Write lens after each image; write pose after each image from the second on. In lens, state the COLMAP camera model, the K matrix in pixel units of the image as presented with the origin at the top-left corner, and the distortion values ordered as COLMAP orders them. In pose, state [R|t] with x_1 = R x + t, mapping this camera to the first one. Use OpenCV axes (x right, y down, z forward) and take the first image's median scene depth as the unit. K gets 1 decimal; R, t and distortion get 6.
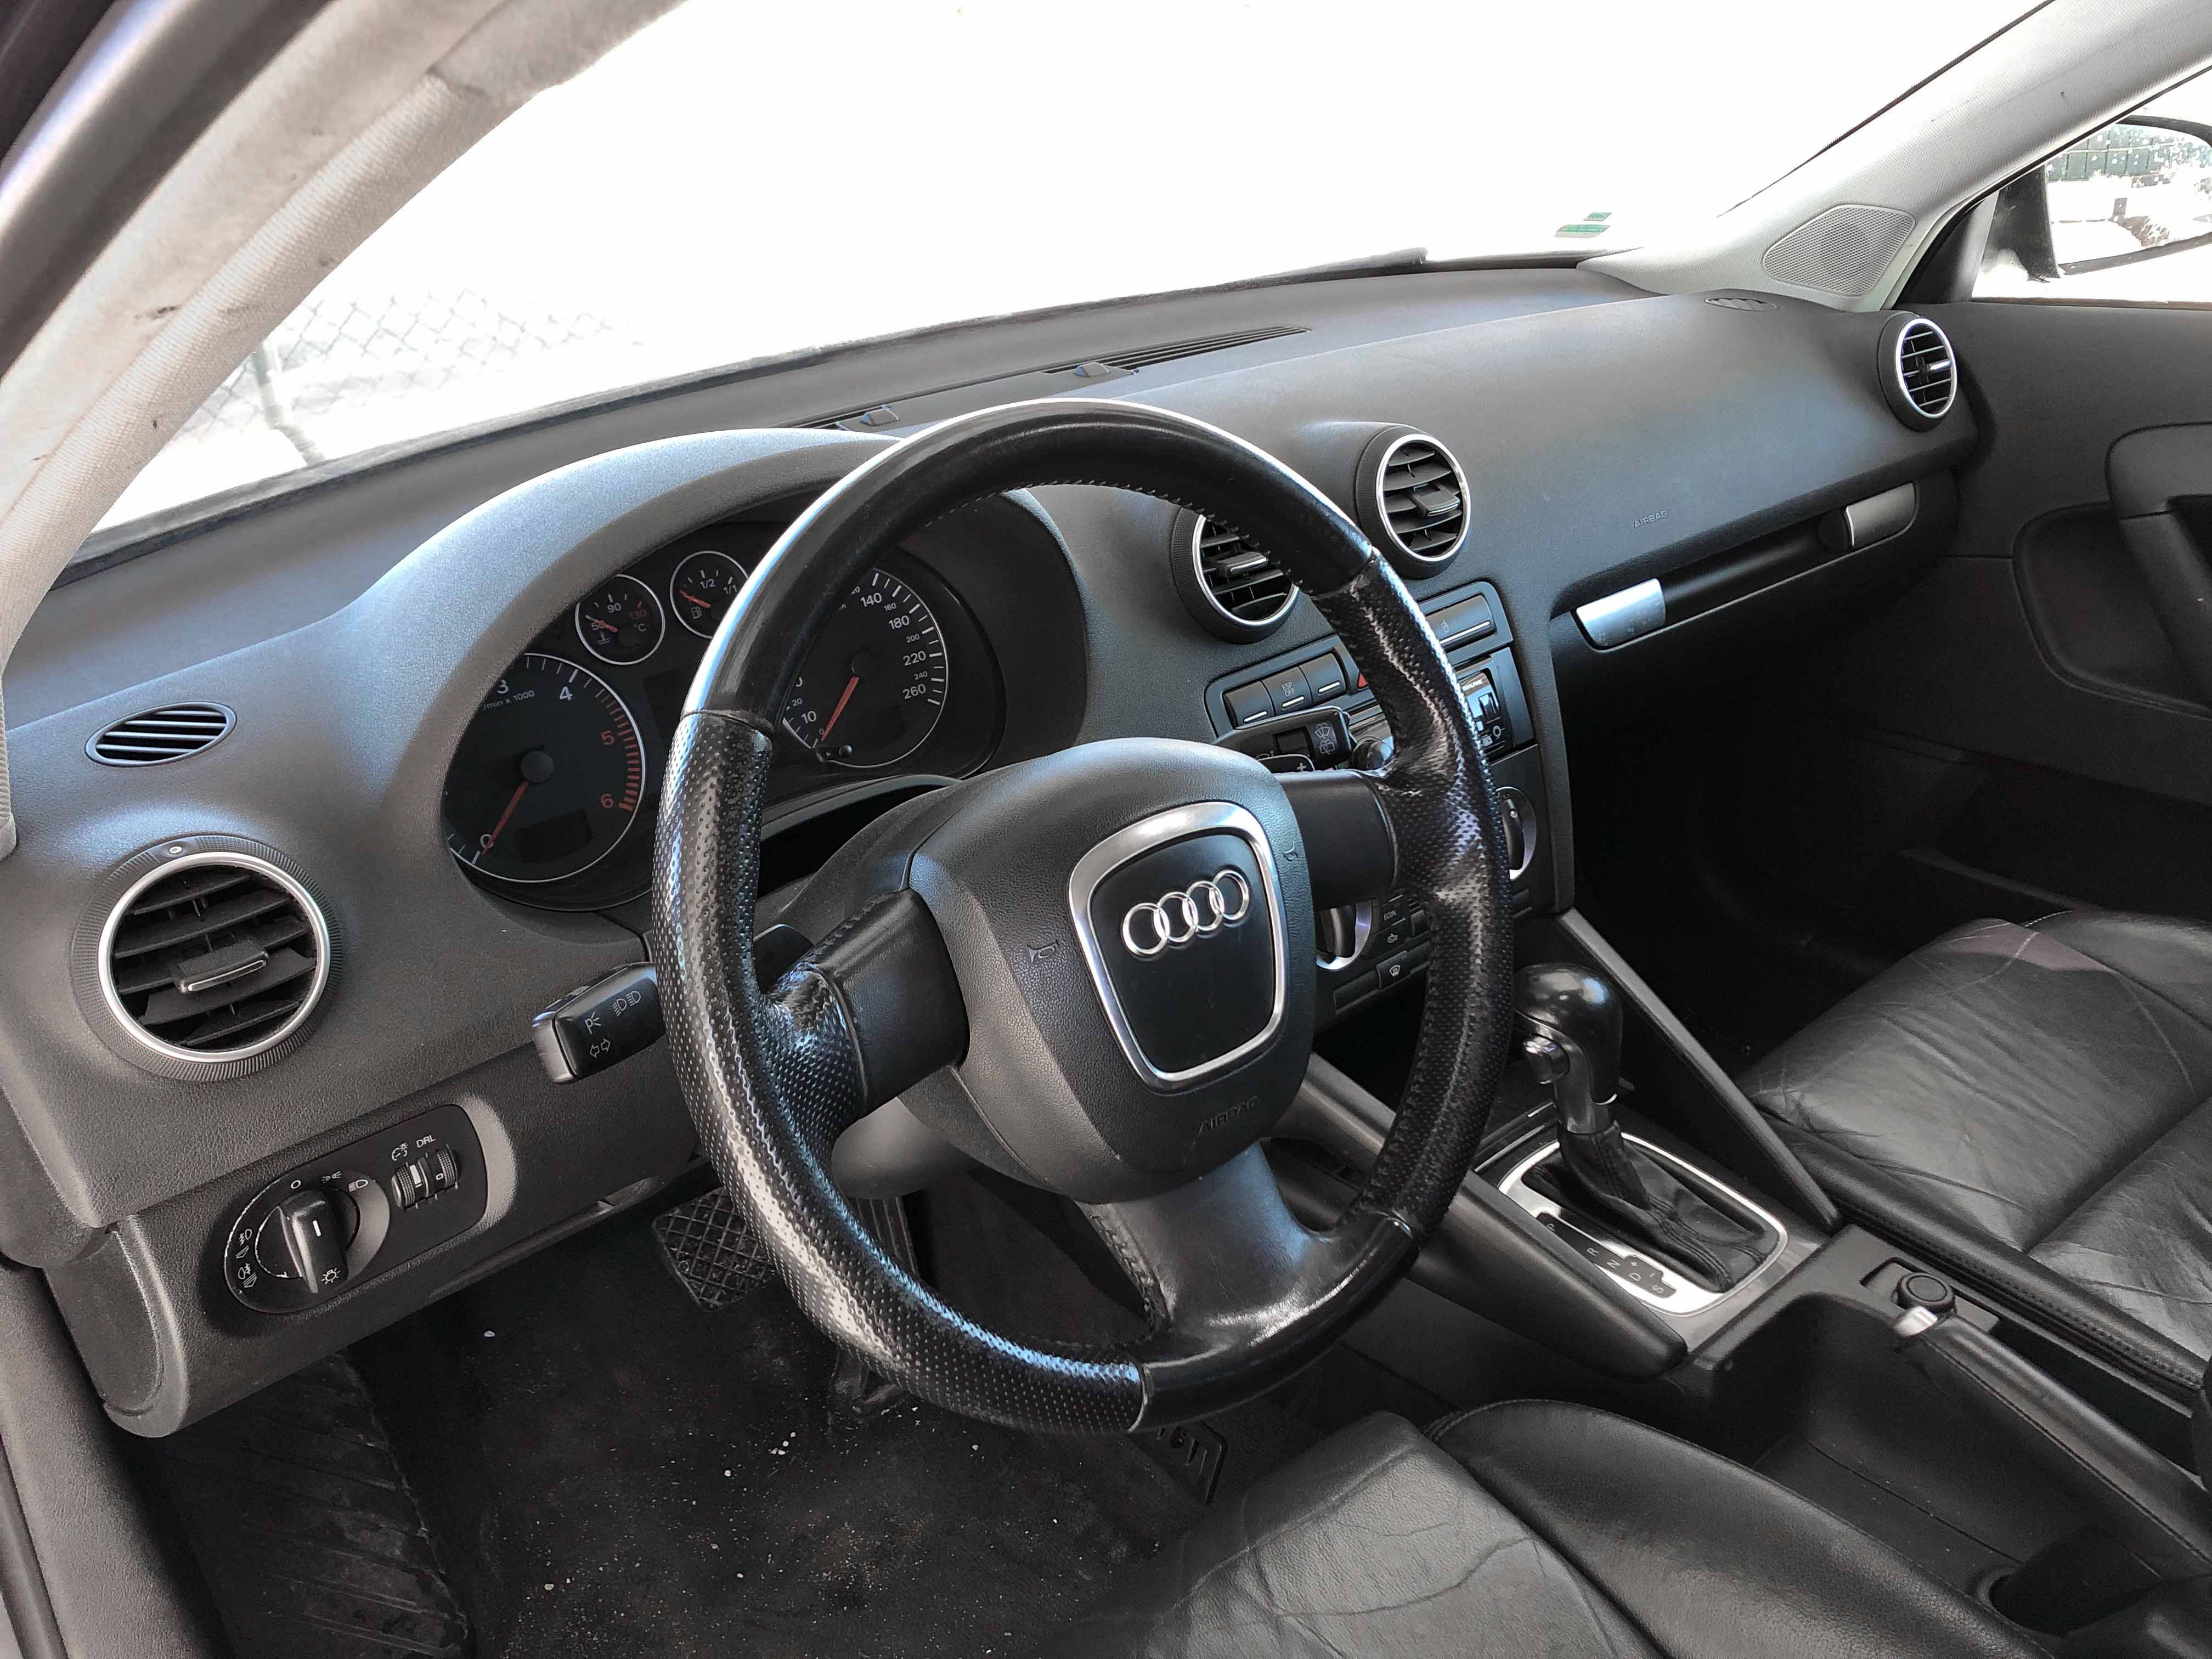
lens RADIAL K [[1785.5, 0, 1106.0], [0, 1785.5, 829.5], [0, 0, 1]] dist [0.005853, 0.000024]
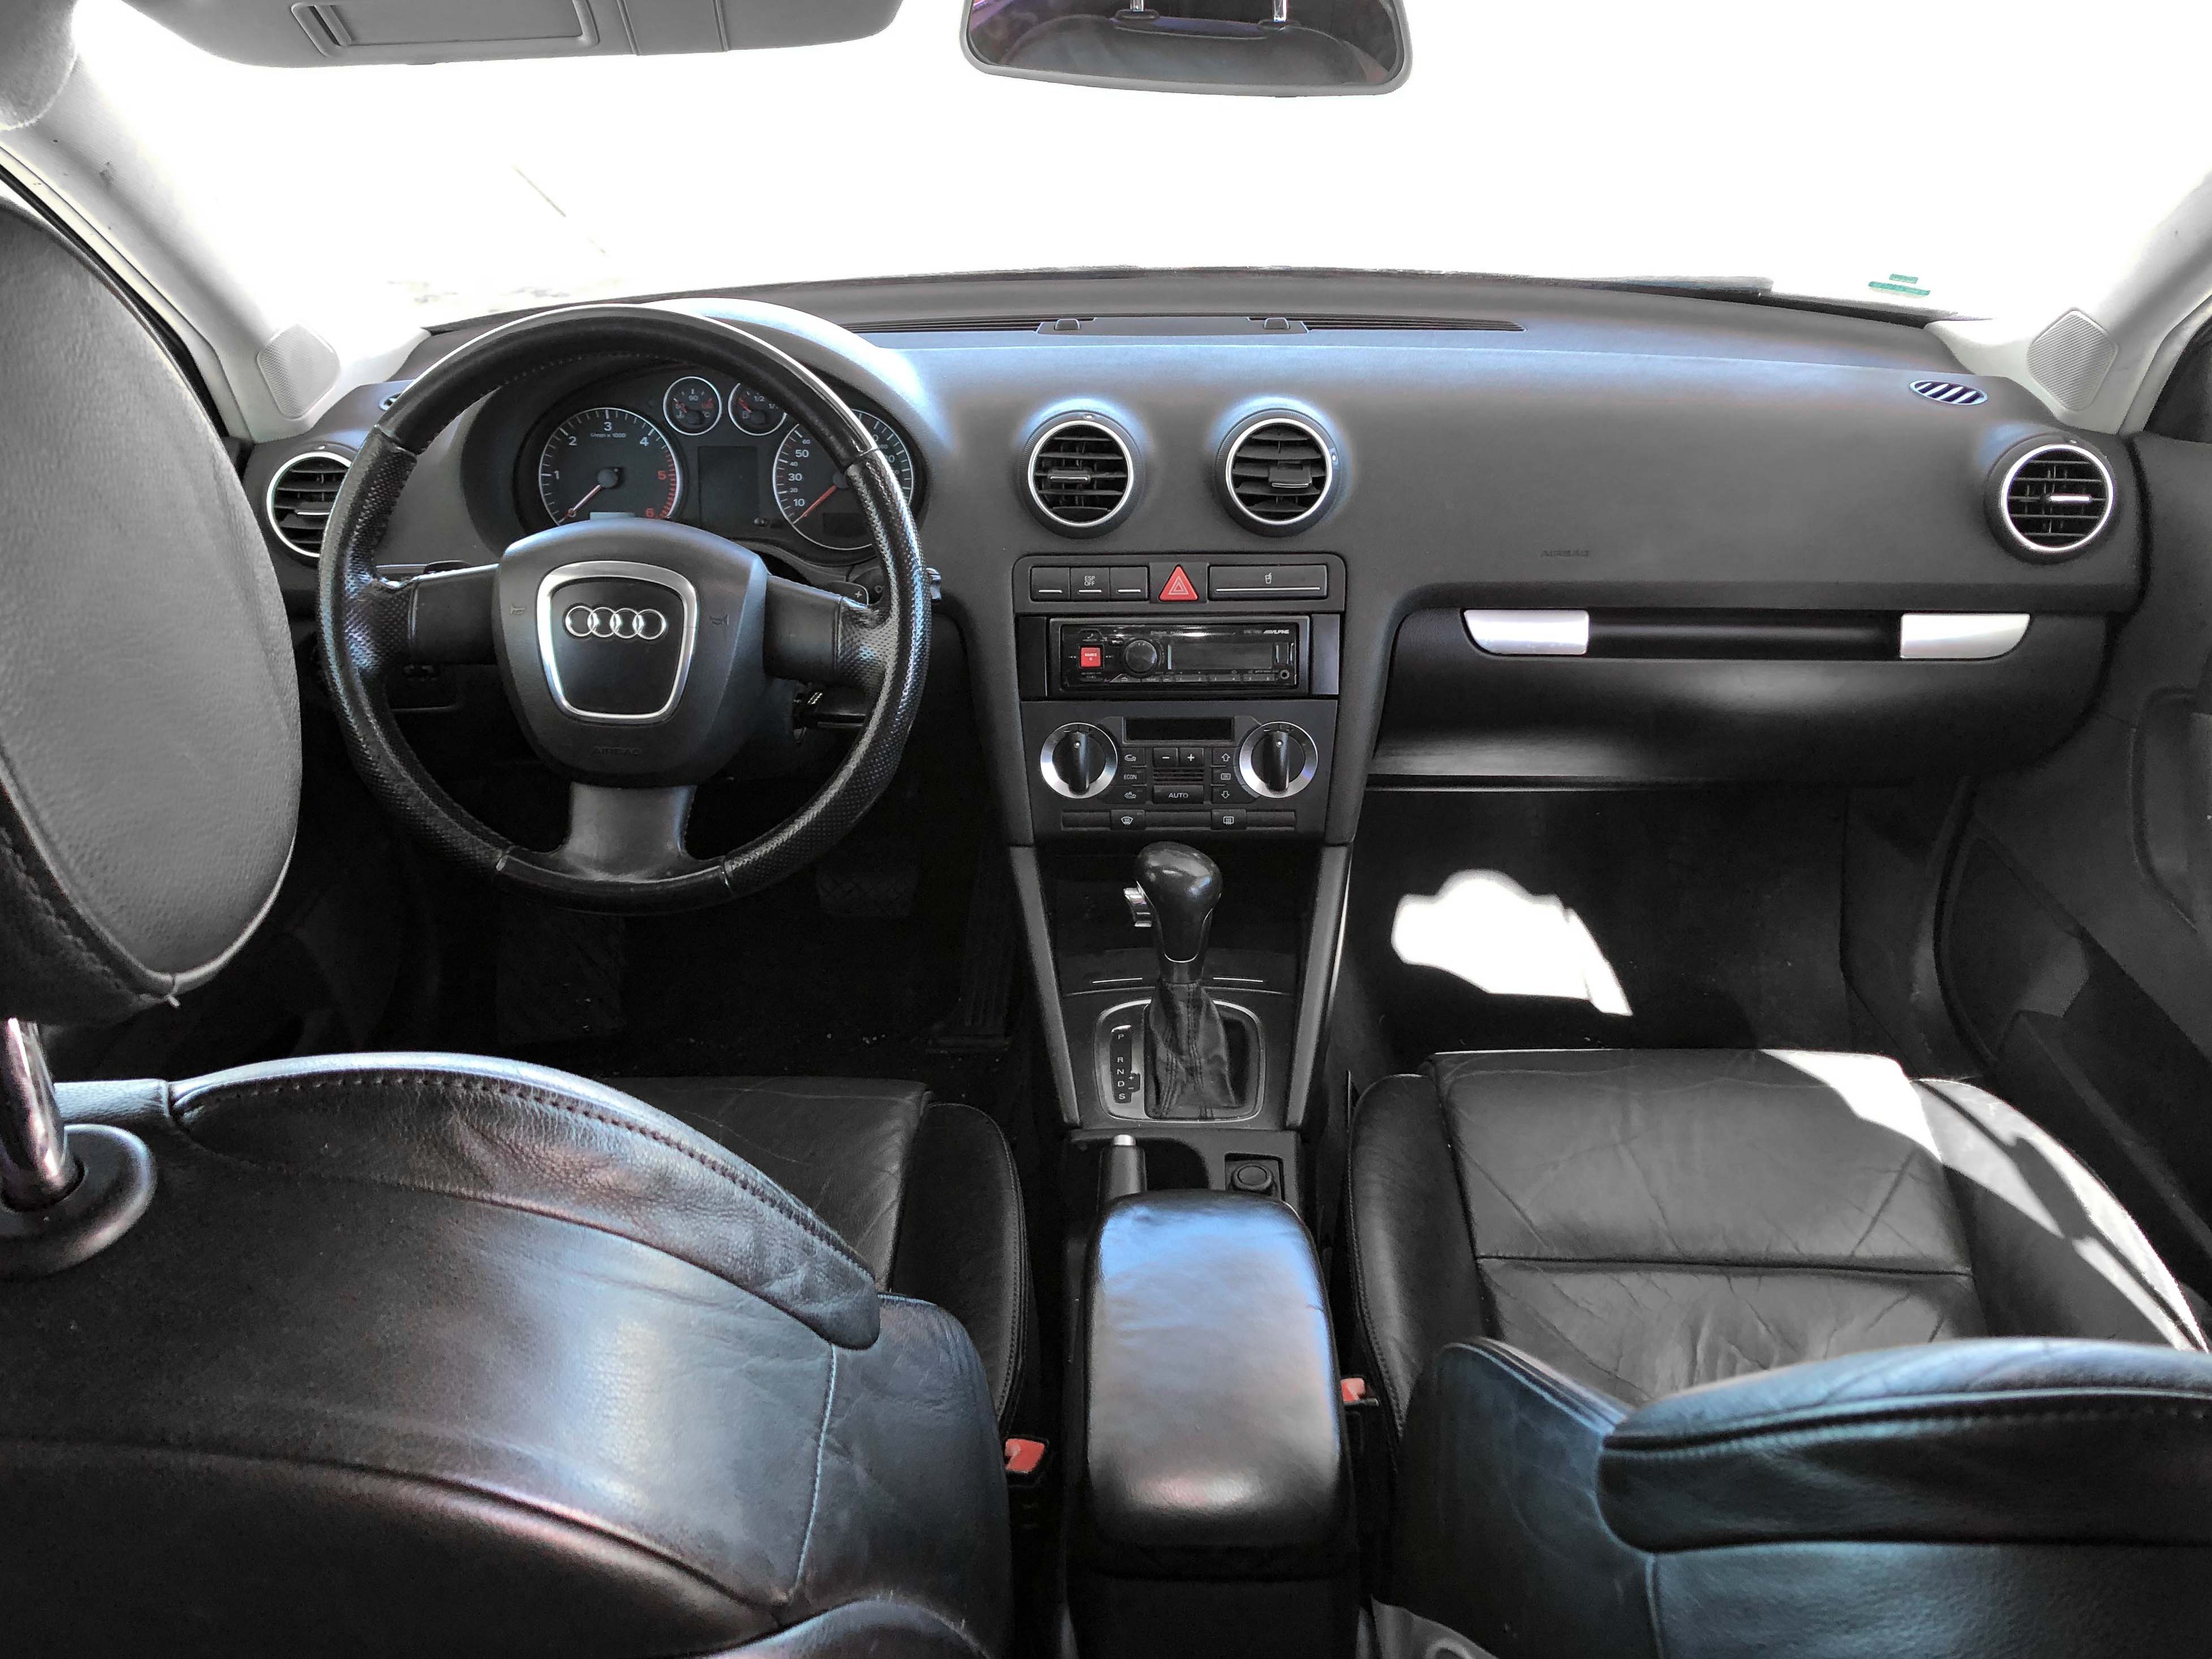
lens RADIAL K [[1790.5, 0, 1106.0], [0, 1790.5, 829.5], [0, 0, 1]] dist [-0.002958, -0.001126]
pose [[0.741767, 0.354823, -0.569107, 0.900122], [-0.316452, 0.933350, 0.169458, -0.131769], [0.591304, 0.054397, 0.804612, -0.036723]]
